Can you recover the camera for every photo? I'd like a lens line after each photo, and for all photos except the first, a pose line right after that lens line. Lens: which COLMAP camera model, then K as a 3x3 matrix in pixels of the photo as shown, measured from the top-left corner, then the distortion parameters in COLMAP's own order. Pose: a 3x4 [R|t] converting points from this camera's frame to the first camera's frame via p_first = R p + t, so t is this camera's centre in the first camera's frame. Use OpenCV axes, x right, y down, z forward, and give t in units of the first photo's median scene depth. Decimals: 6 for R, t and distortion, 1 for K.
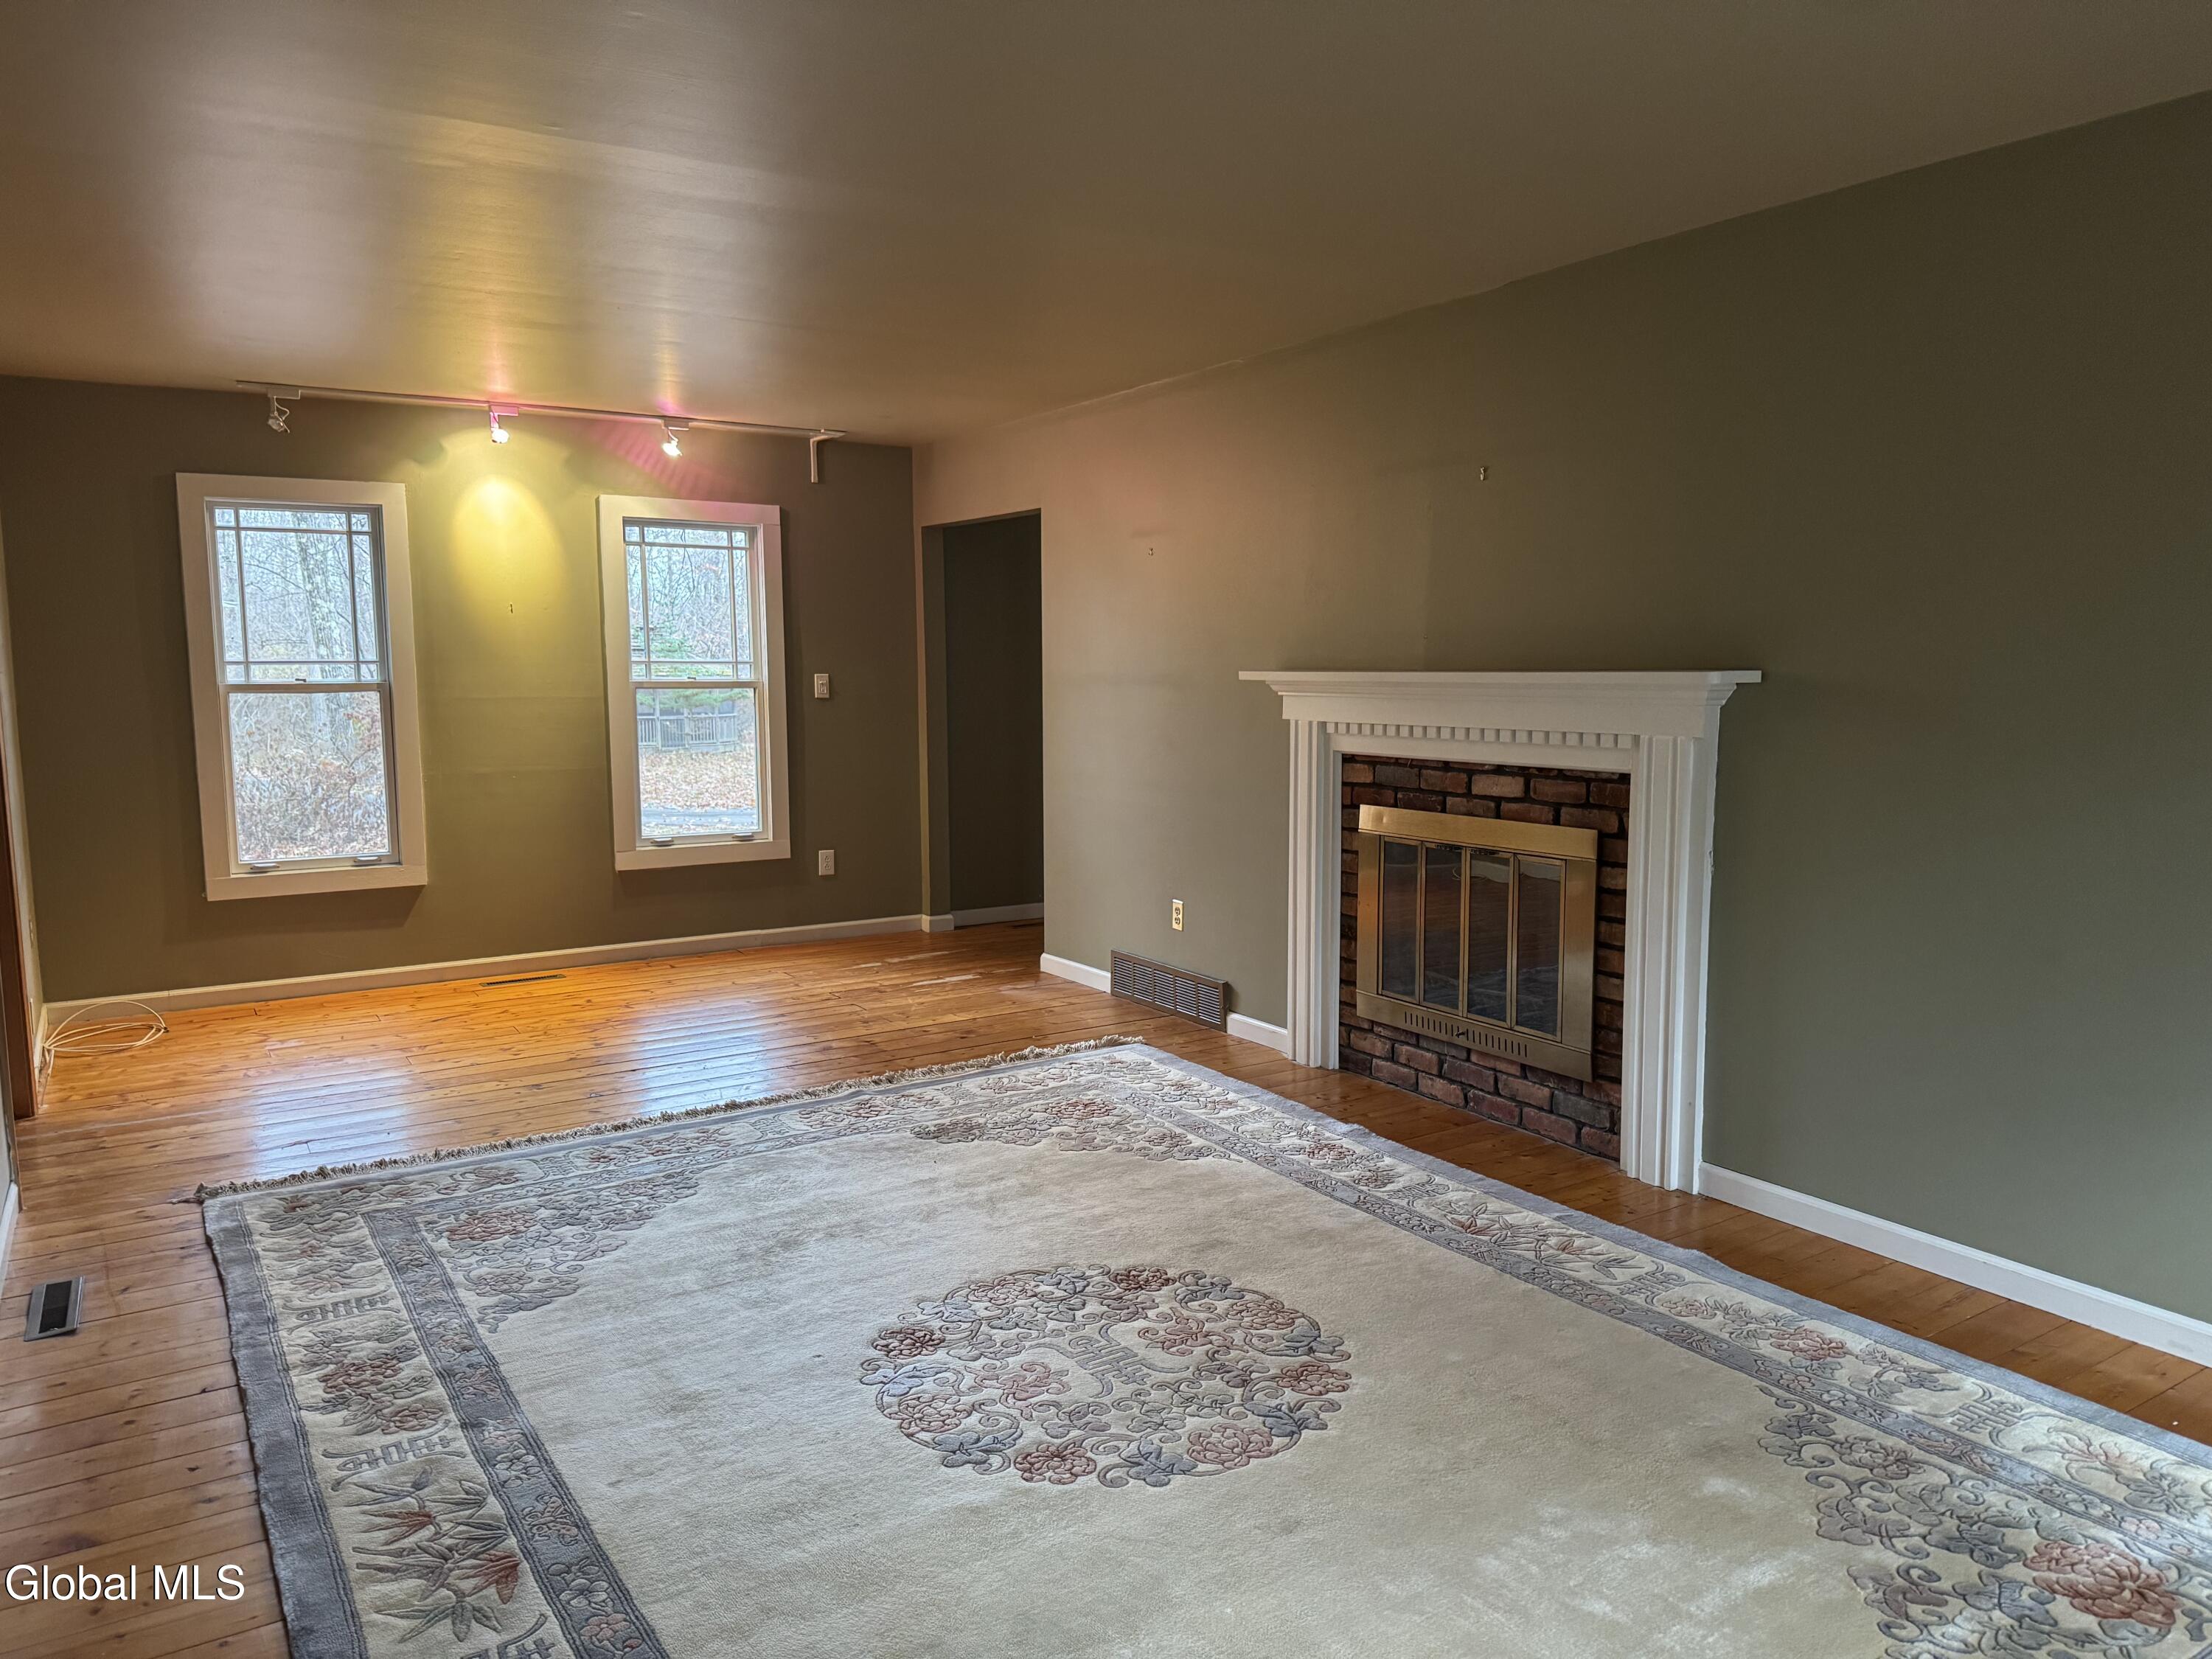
lens RADIAL K [[1546.3, 0, 1106.0], [0, 1546.3, 829.5], [0, 0, 1]] dist [0.161399, -0.277517]
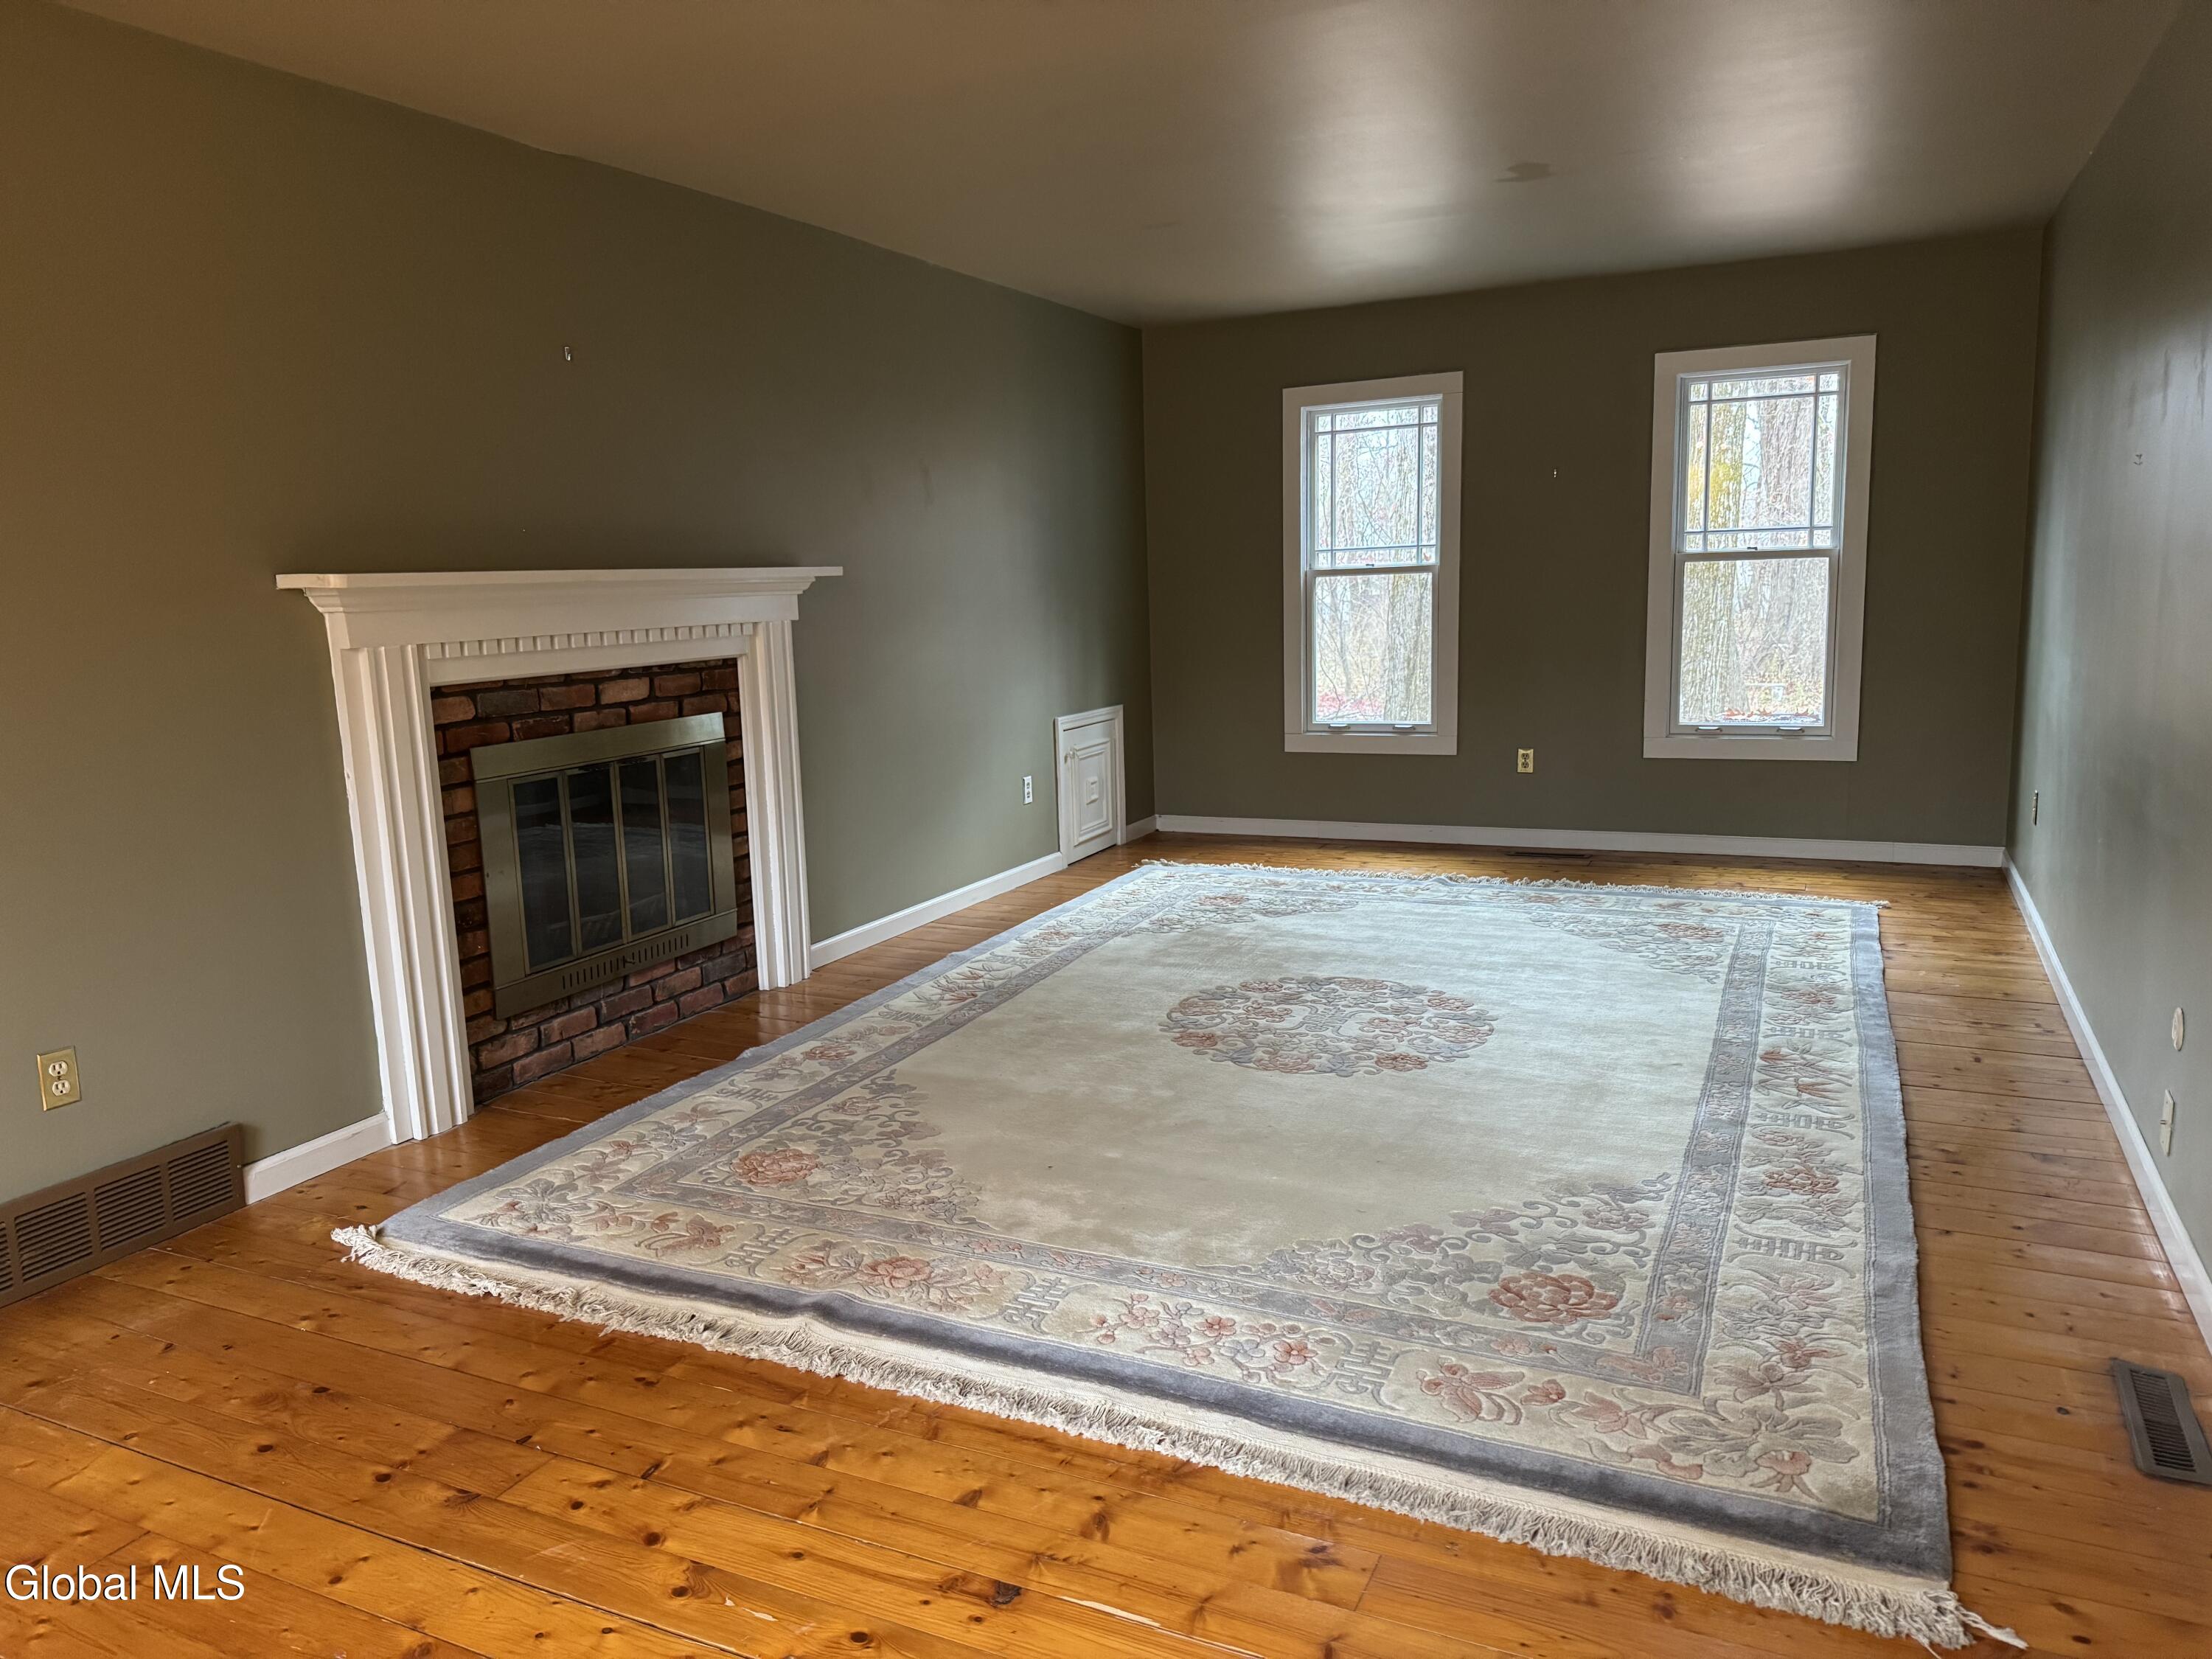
lens RADIAL K [[1546.3, 0, 1106.0], [0, 1546.3, 829.5], [0, 0, 1]] dist [0.161399, -0.277517]
pose [[-0.547056, -0.115554, 0.829082, -0.736922], [0.126185, 0.967726, 0.218138, -0.120820], [-0.827531, 0.223952, -0.514819, 1.295842]]
